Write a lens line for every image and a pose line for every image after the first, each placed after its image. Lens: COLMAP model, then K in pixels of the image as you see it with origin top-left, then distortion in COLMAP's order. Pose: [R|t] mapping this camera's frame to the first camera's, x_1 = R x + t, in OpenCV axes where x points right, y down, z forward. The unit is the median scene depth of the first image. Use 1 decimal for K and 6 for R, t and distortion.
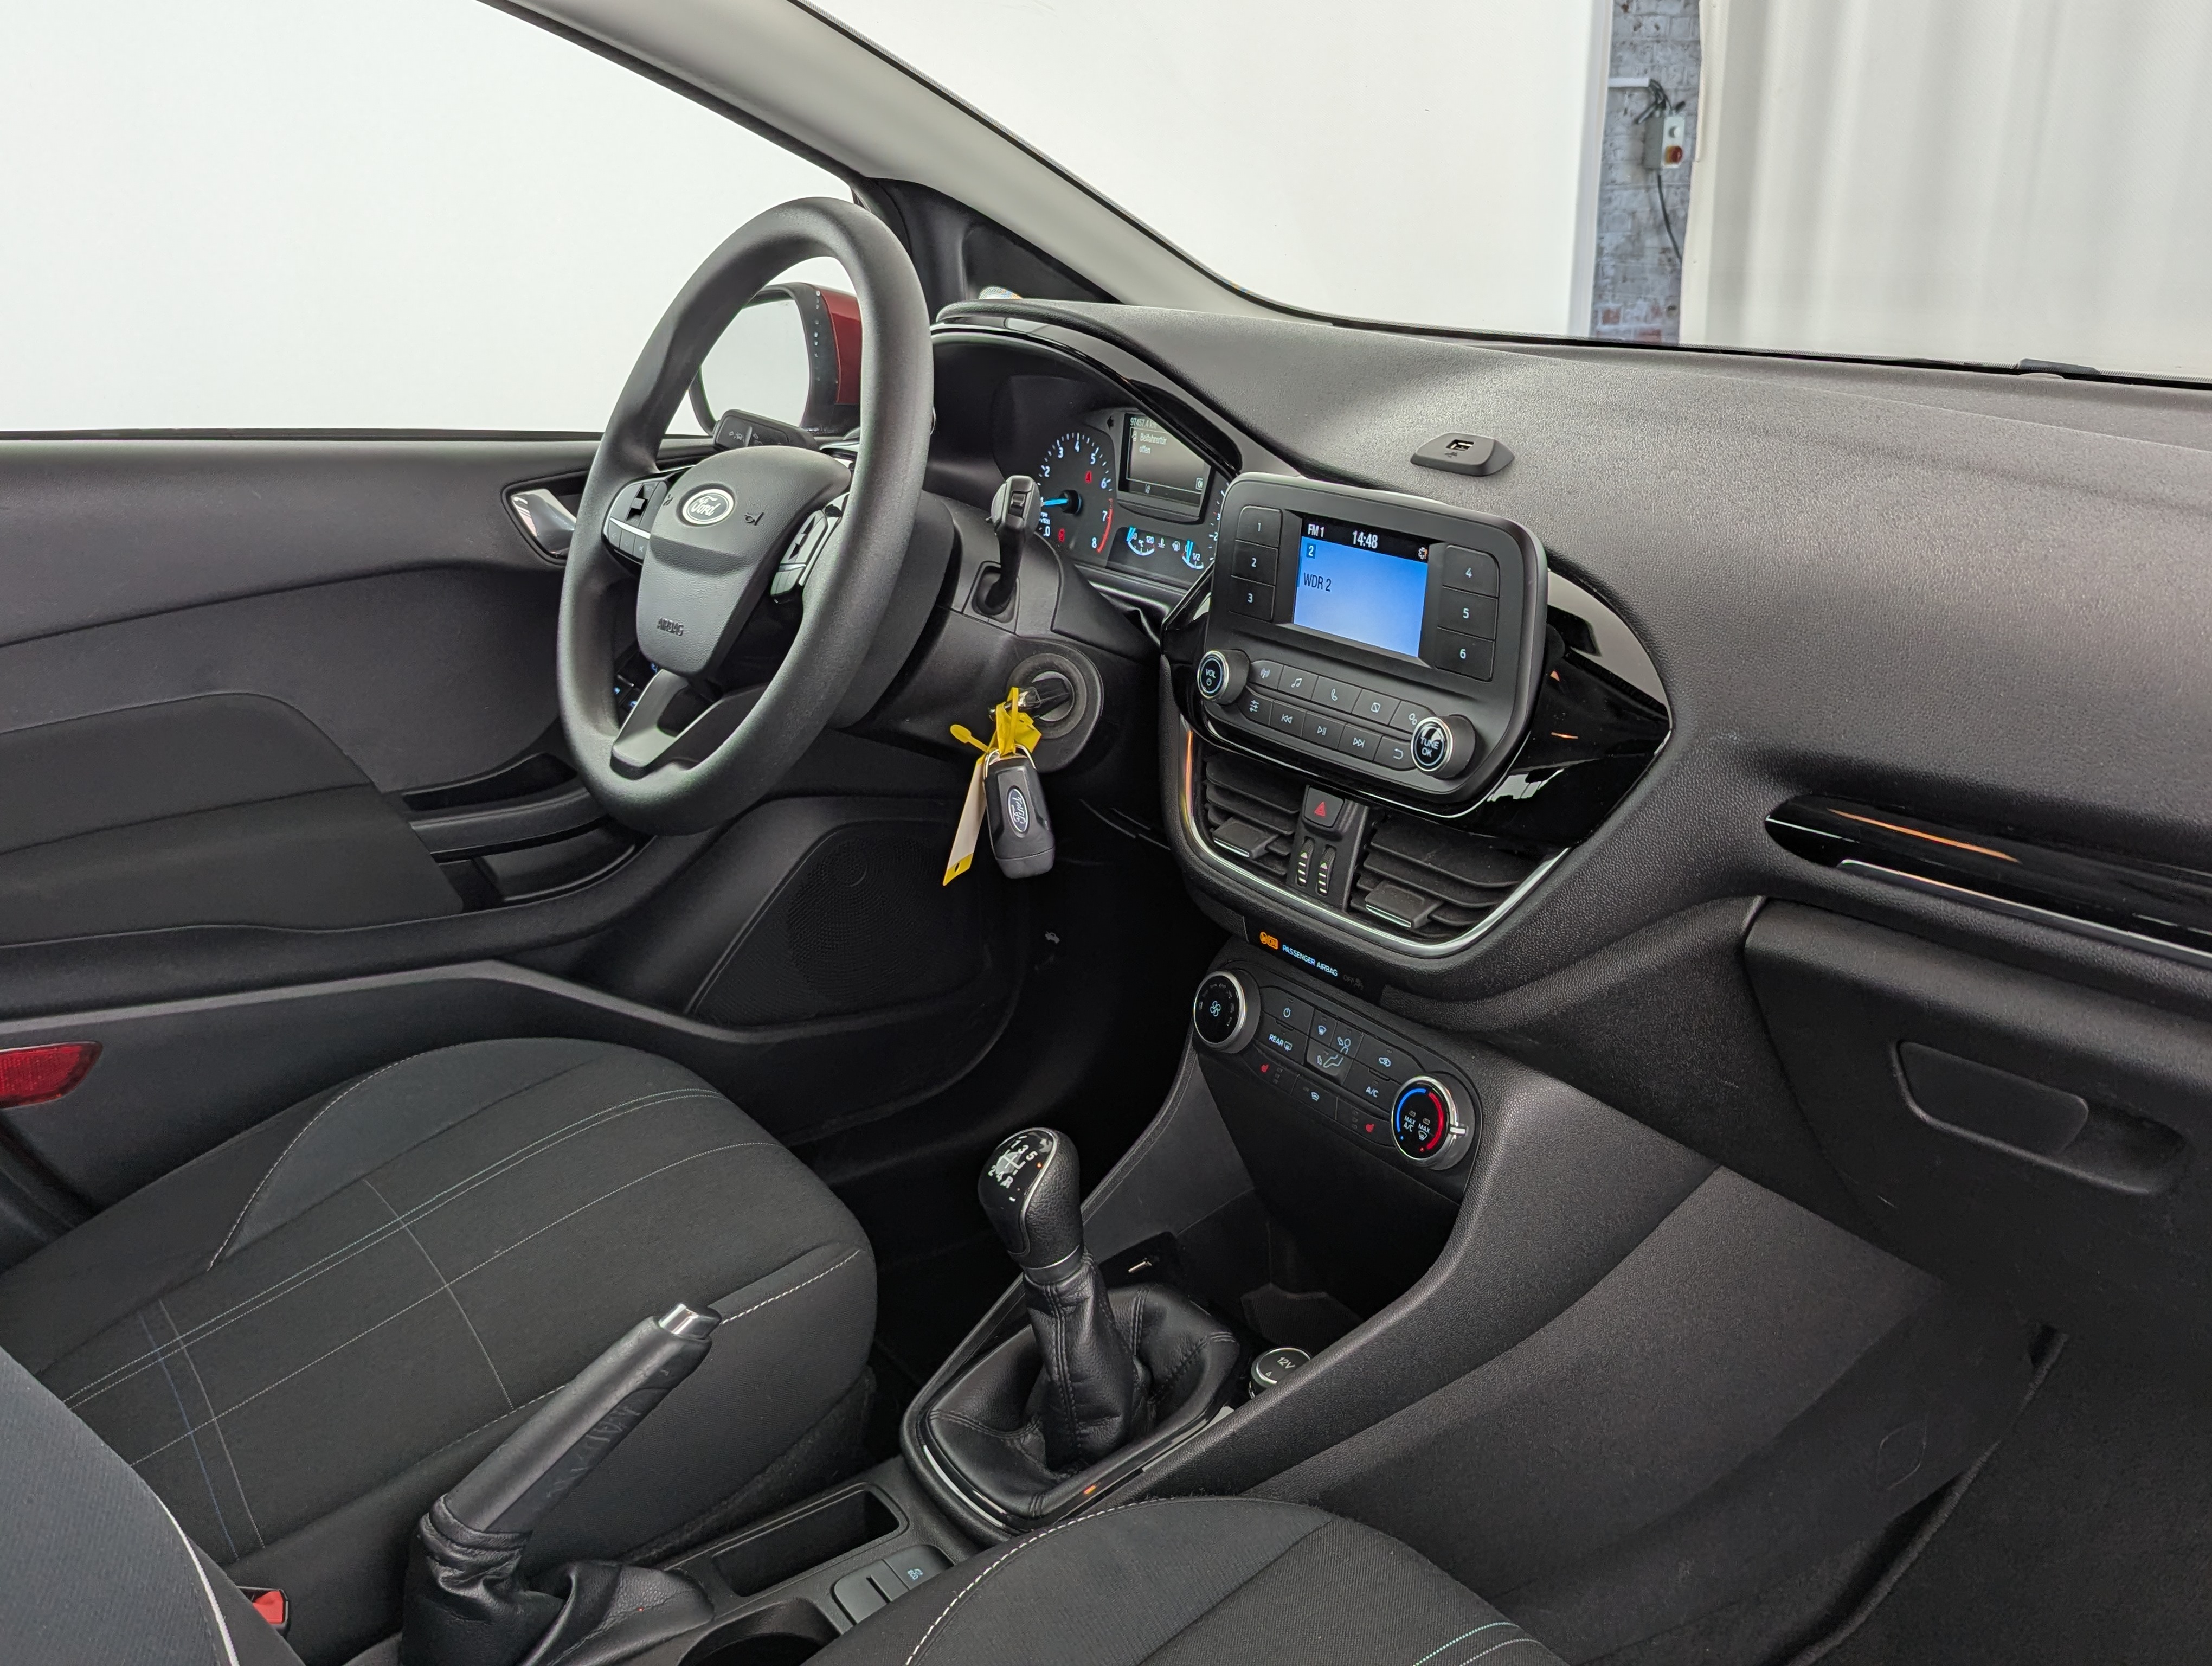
lens RADIAL K [[2002.0, 0, 1095.1], [0, 2002.0, 839.3], [0, 0, 1]] dist [0.020186, 0.002229]
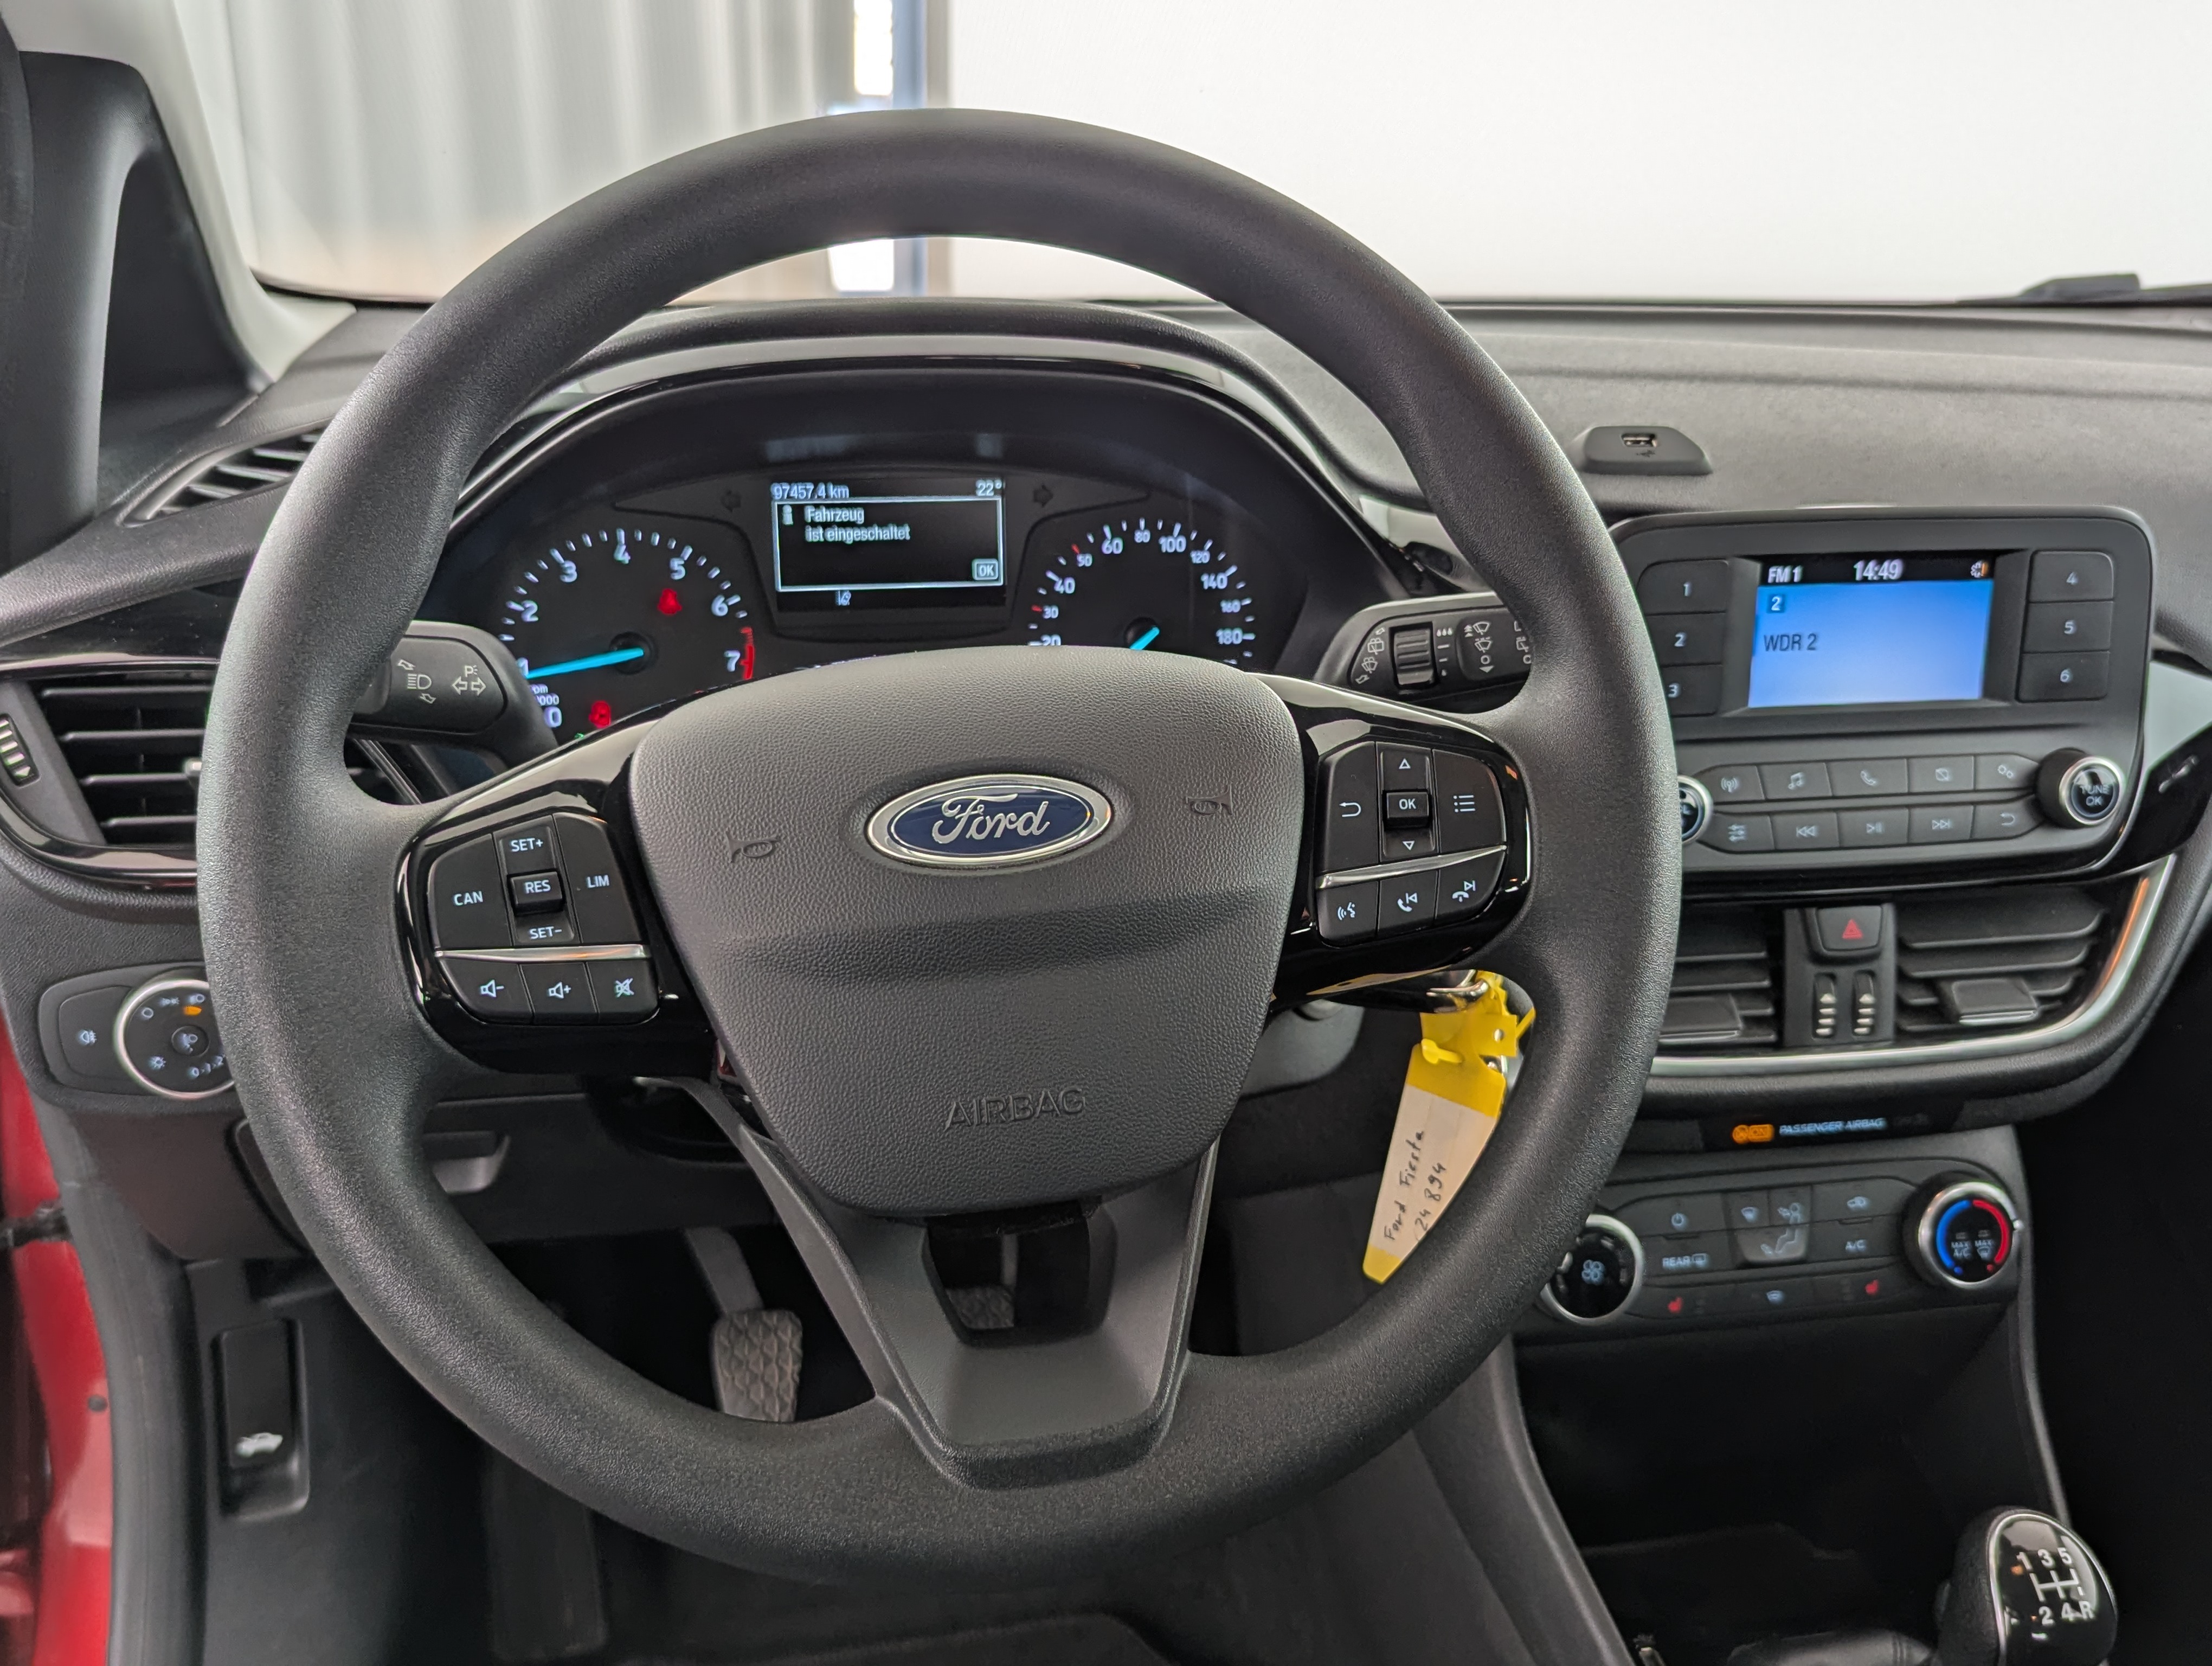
lens RADIAL K [[2002.0, 0, 1077.0], [0, 2002.0, 780.5], [0, 0, 1]] dist [0.020186, 0.002229]
pose [[0.383402, -0.277355, 0.880952, -0.648500], [0.268924, 0.946038, 0.180807, -0.283367], [-0.883562, 0.167587, 0.437301, 0.918746]]
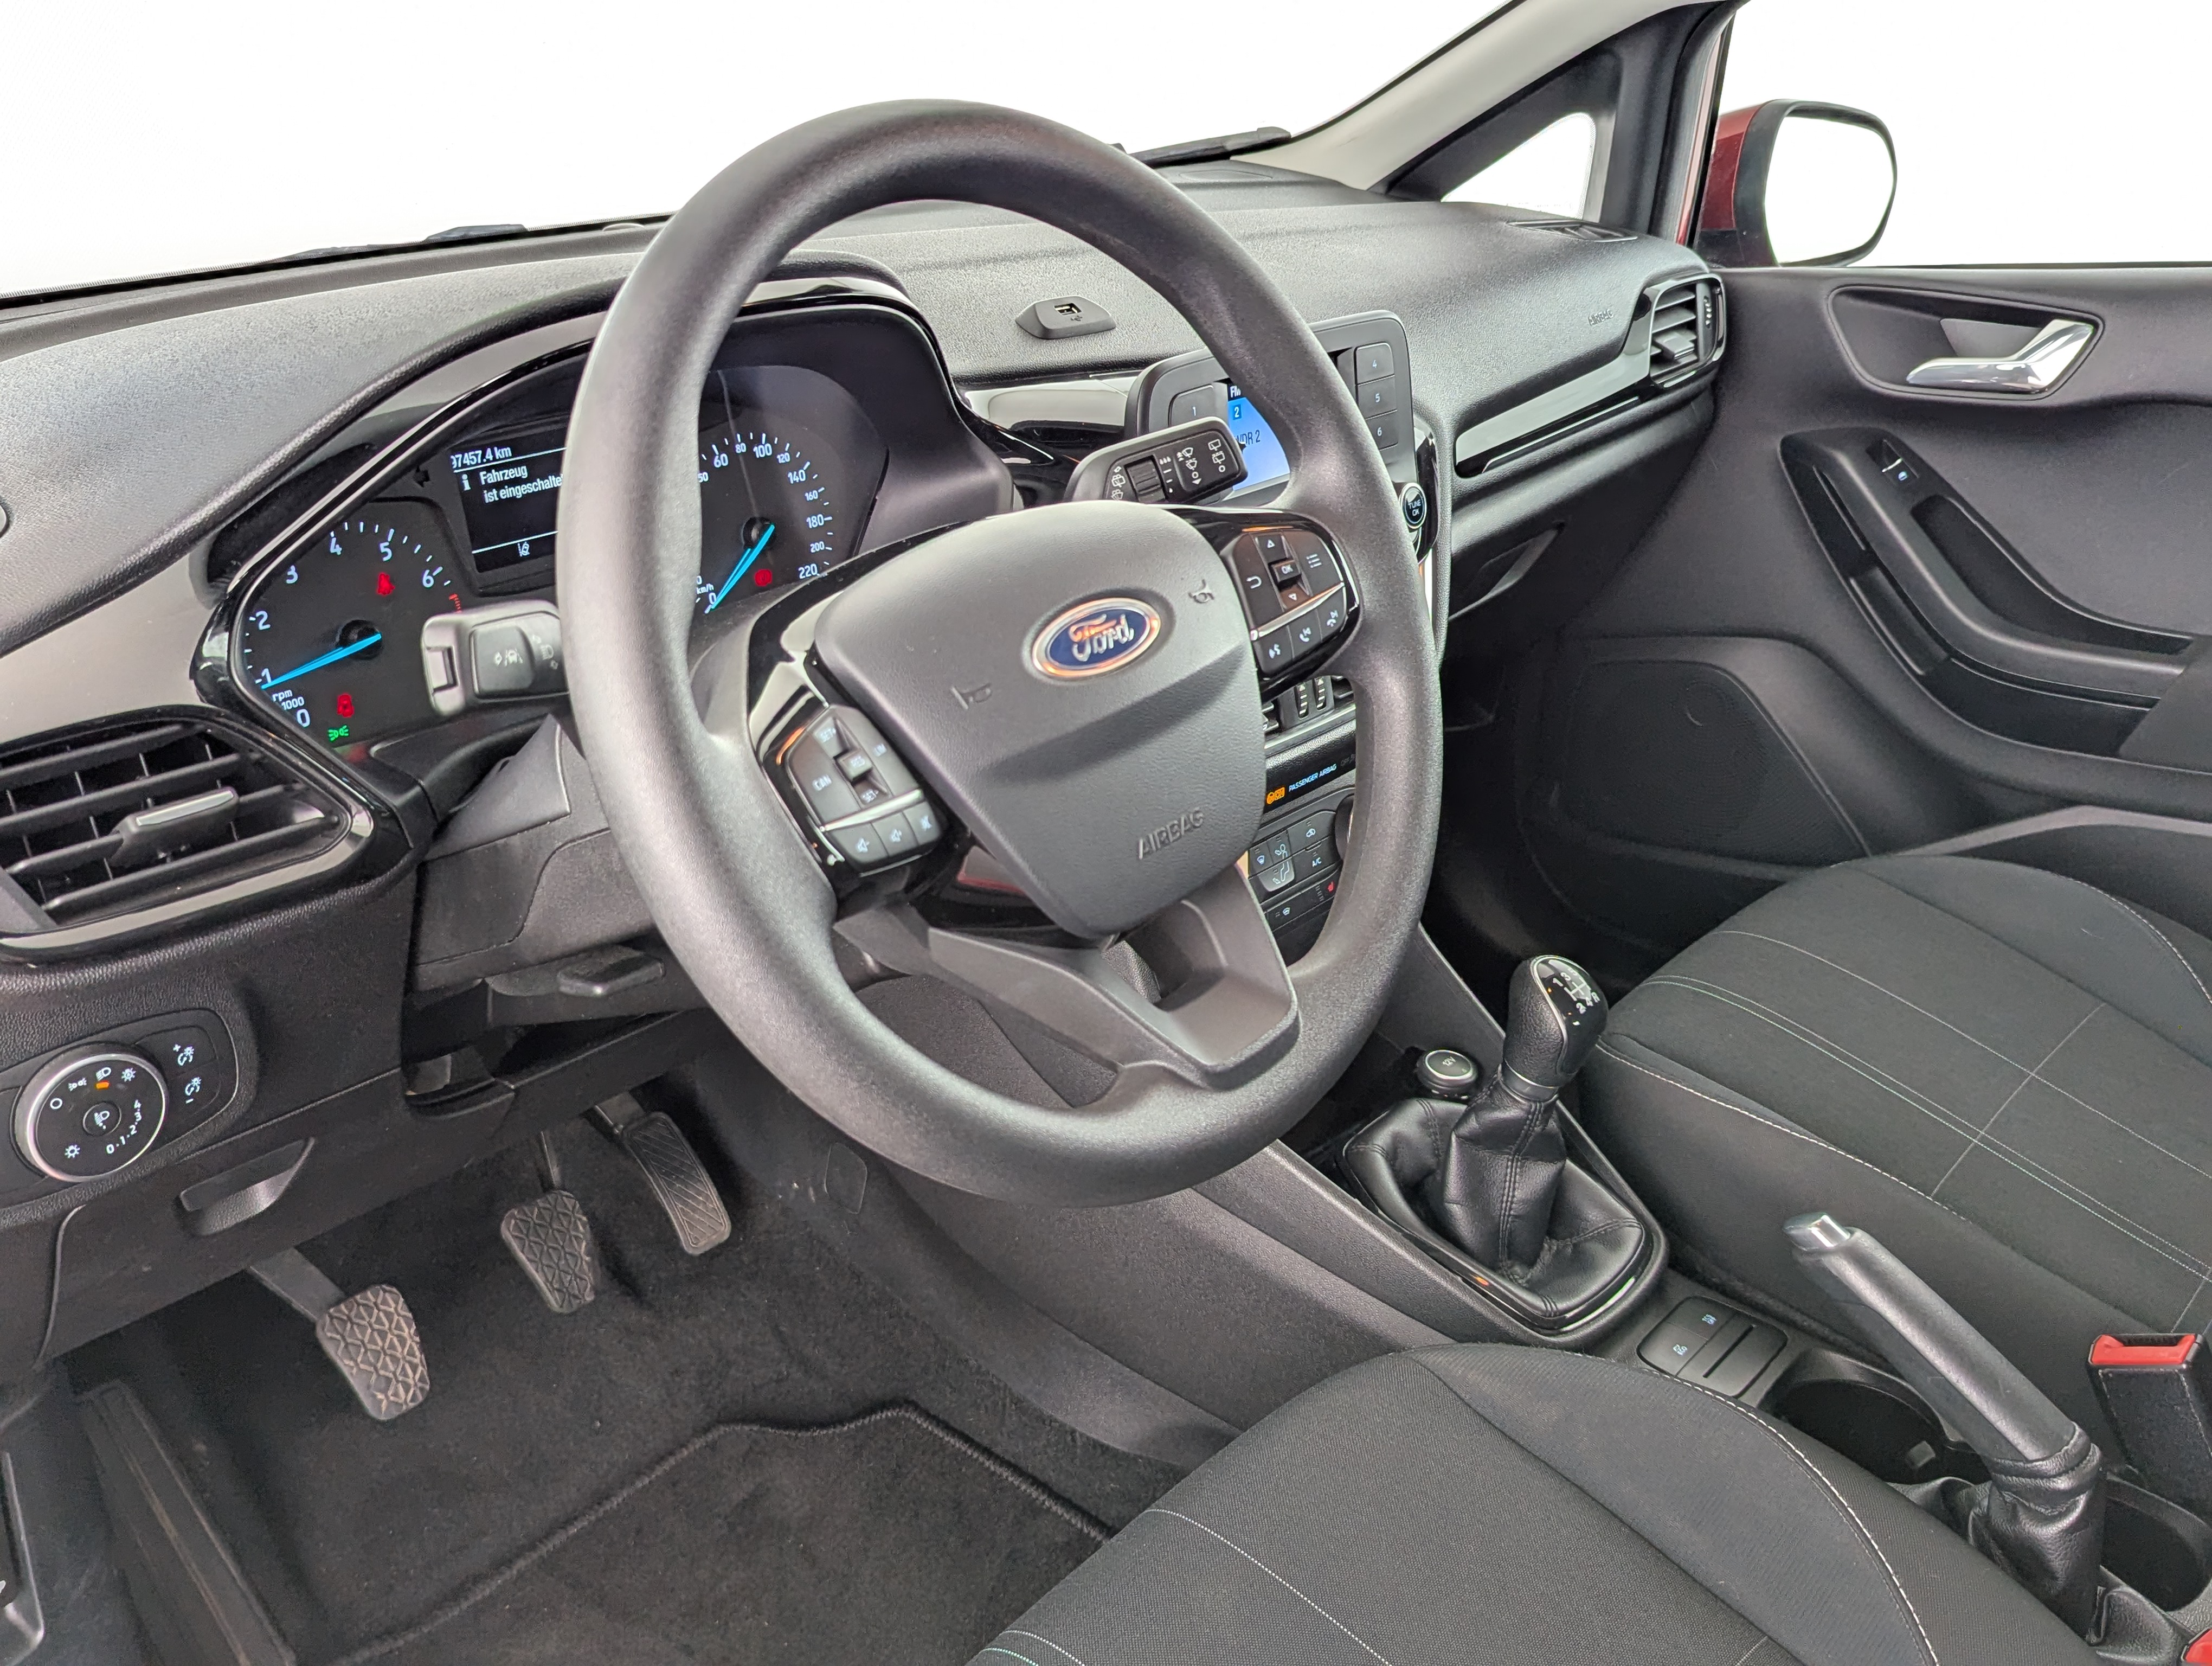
lens RADIAL K [[2002.0, 0, 1091.5], [0, 2002.0, 818.5], [0, 0, 1]] dist [0.020186, 0.002229]
pose [[-0.259267, -0.357759, 0.897100, -0.844362], [0.329278, 0.840468, 0.430337, -0.427980], [-0.907941, 0.406967, -0.100103, 1.249979]]
